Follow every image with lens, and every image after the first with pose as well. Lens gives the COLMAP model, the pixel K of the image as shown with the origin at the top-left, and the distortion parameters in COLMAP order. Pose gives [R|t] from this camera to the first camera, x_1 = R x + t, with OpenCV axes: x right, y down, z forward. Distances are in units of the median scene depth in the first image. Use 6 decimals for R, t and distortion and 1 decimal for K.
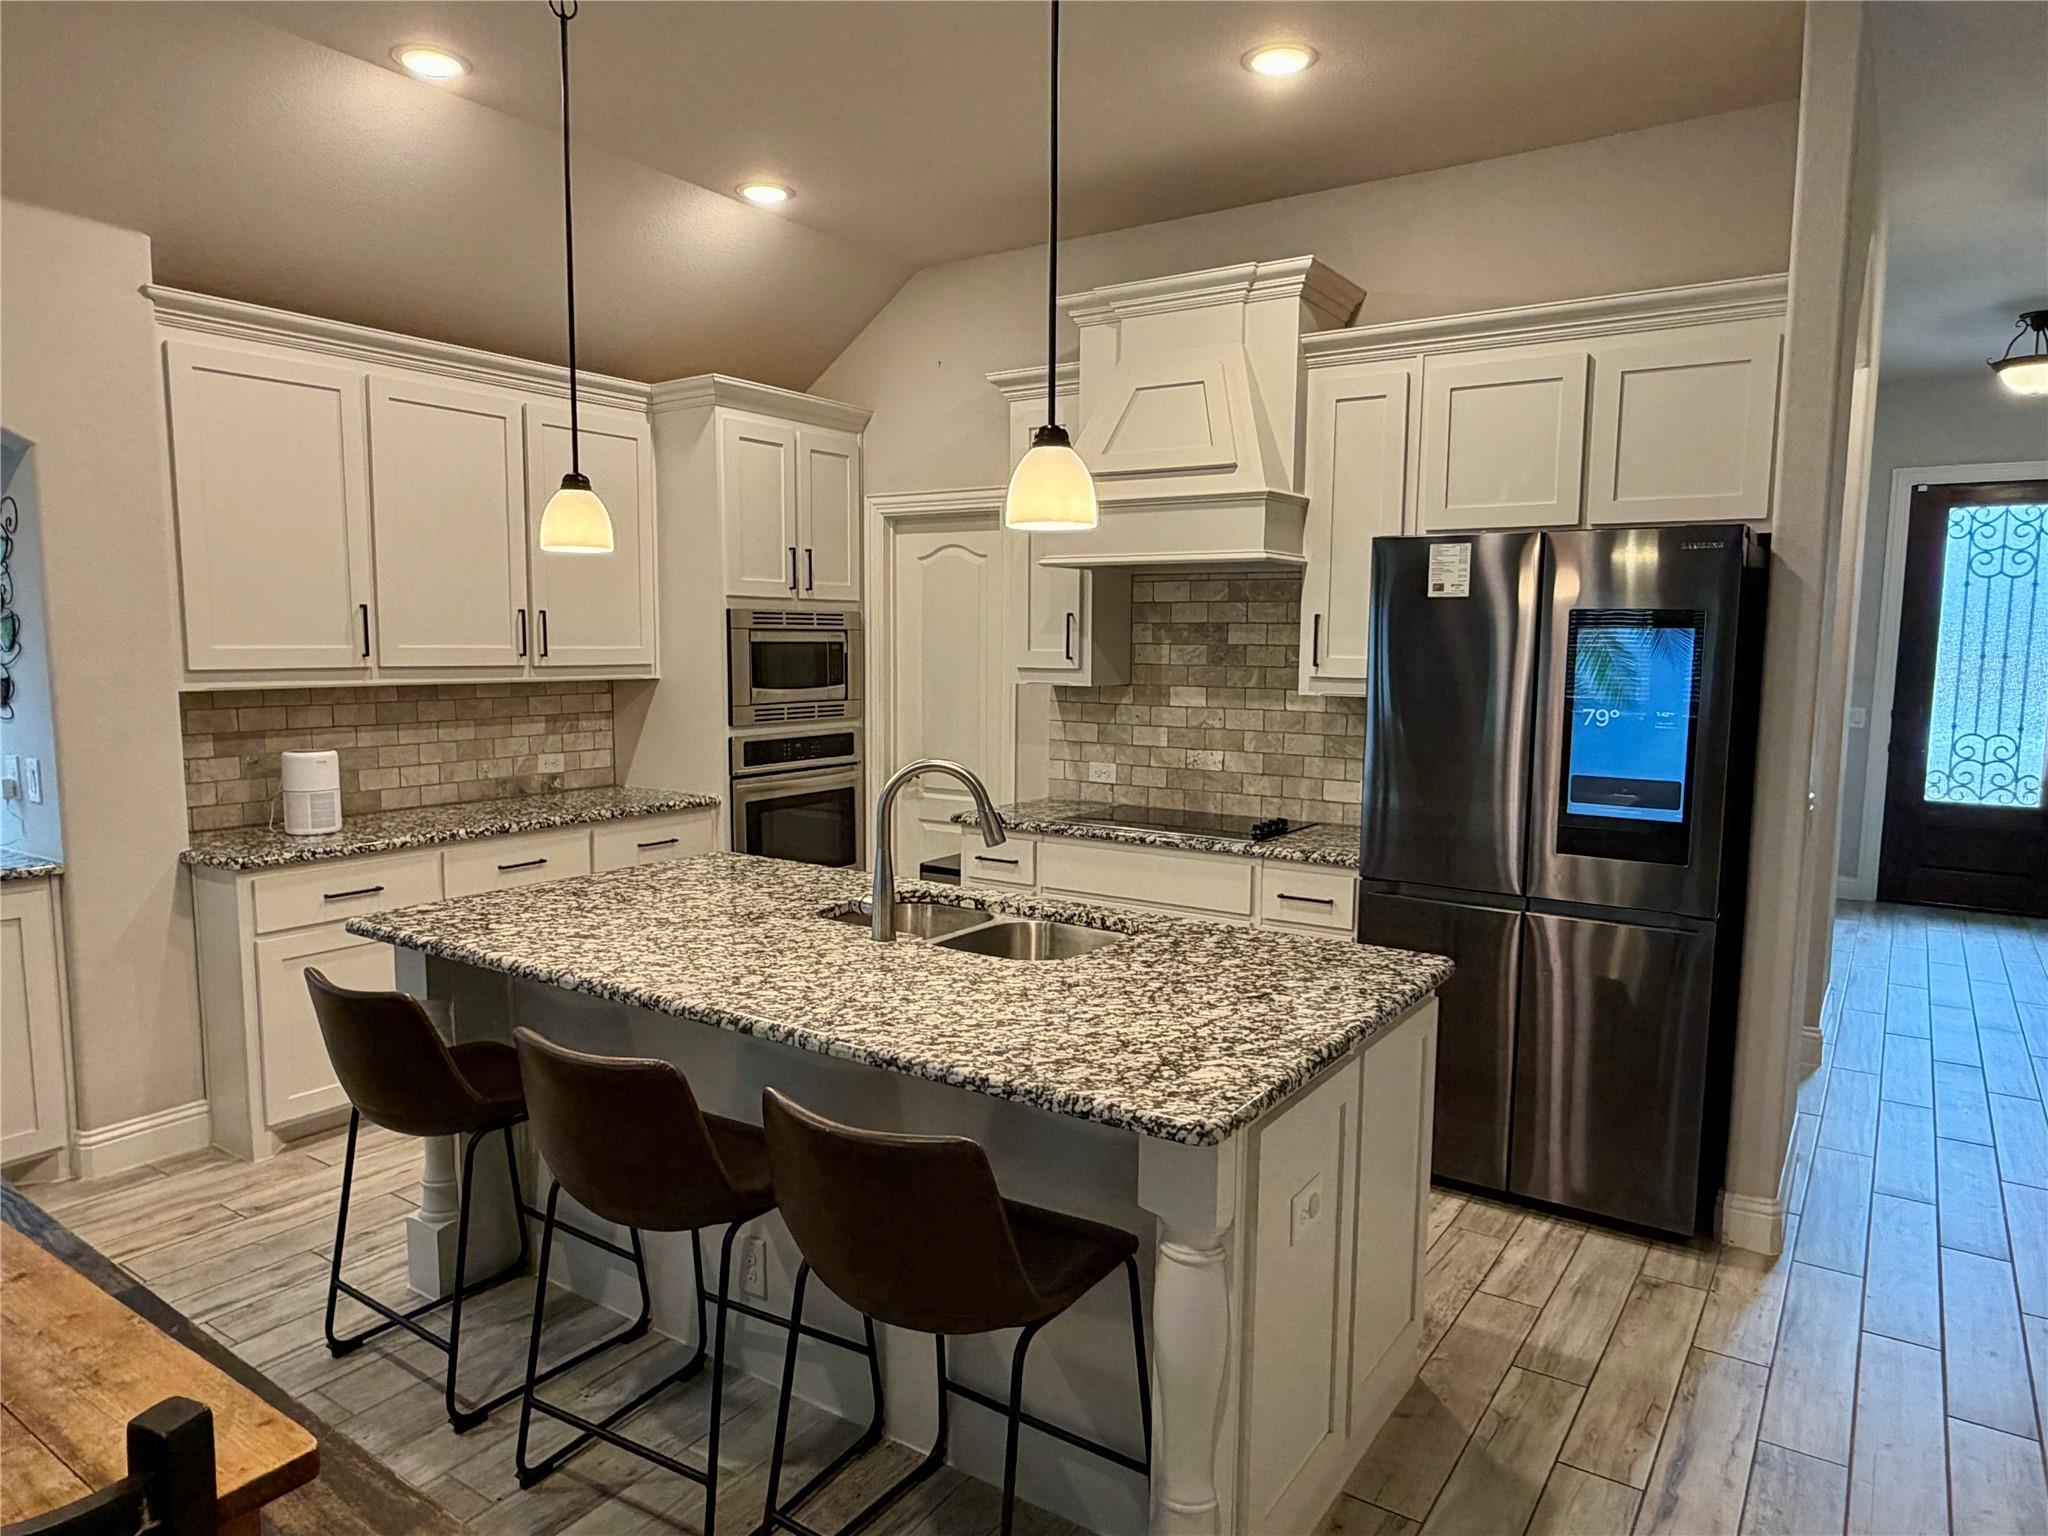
lens RADIAL K [[1300.5, 0, 1024.1], [0, 1300.5, 778.9], [0, 0, 1]] dist [-0.002117, 0.003076]
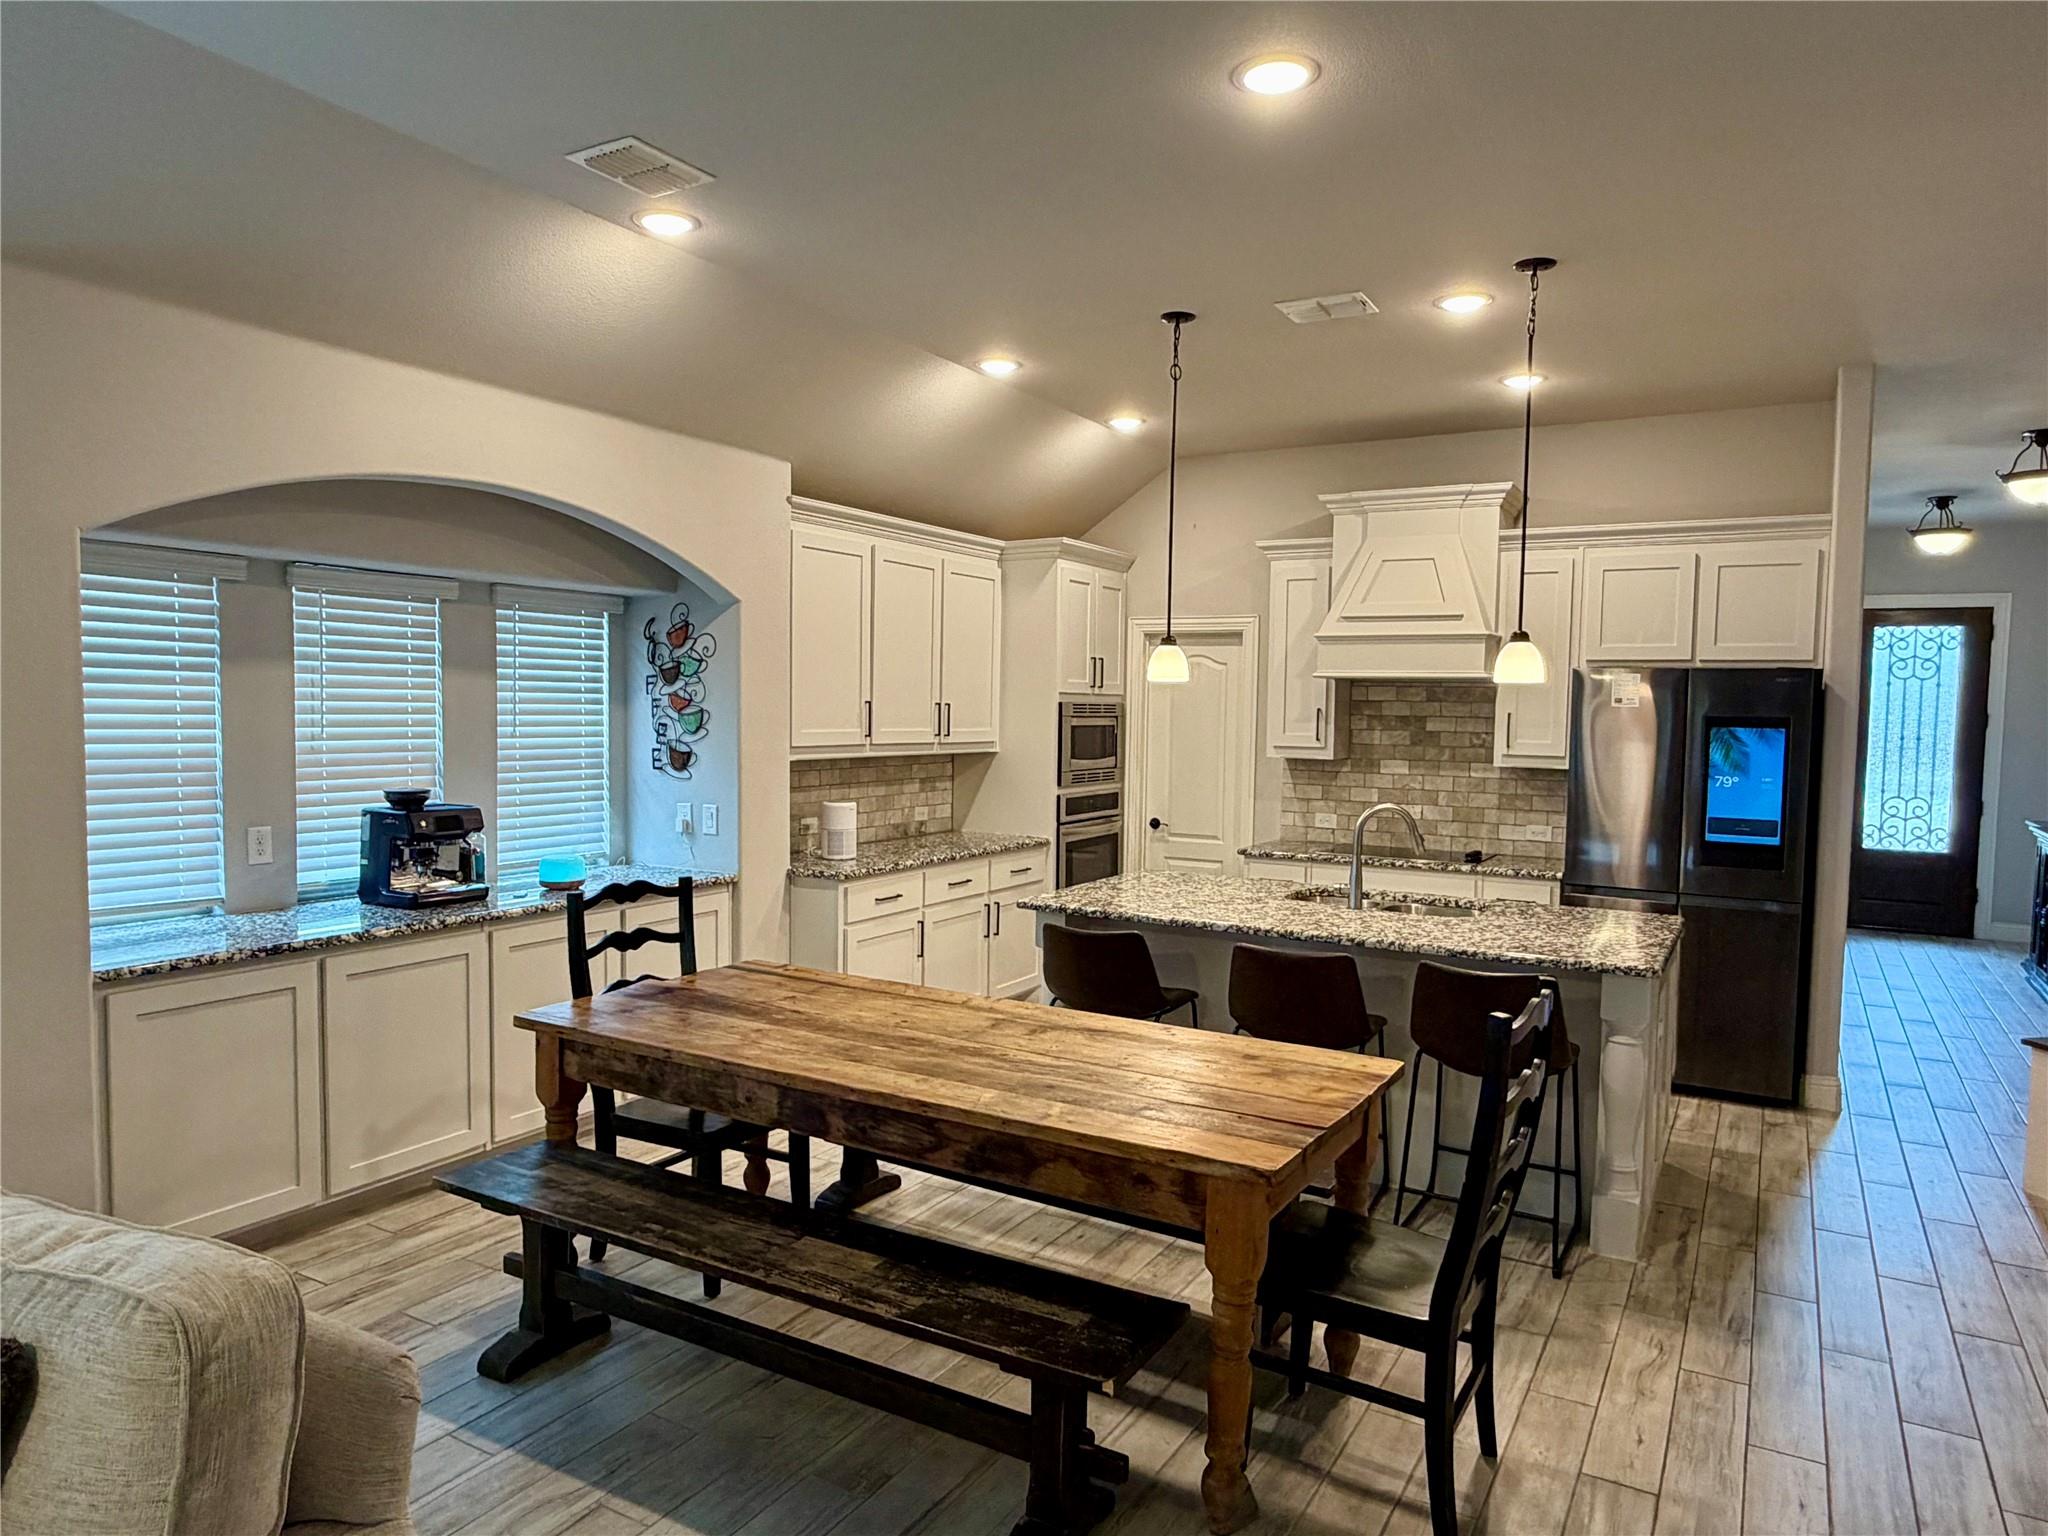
lens RADIAL K [[1300.5, 0, 1024.3], [0, 1300.5, 776.6], [0, 0, 1]] dist [-0.002117, 0.003076]
pose [[0.997612, 0.004001, 0.068953, -0.503809], [-0.000361, 0.998610, -0.052713, 0.030303], [-0.069068, 0.052562, 0.996226, -0.522817]]
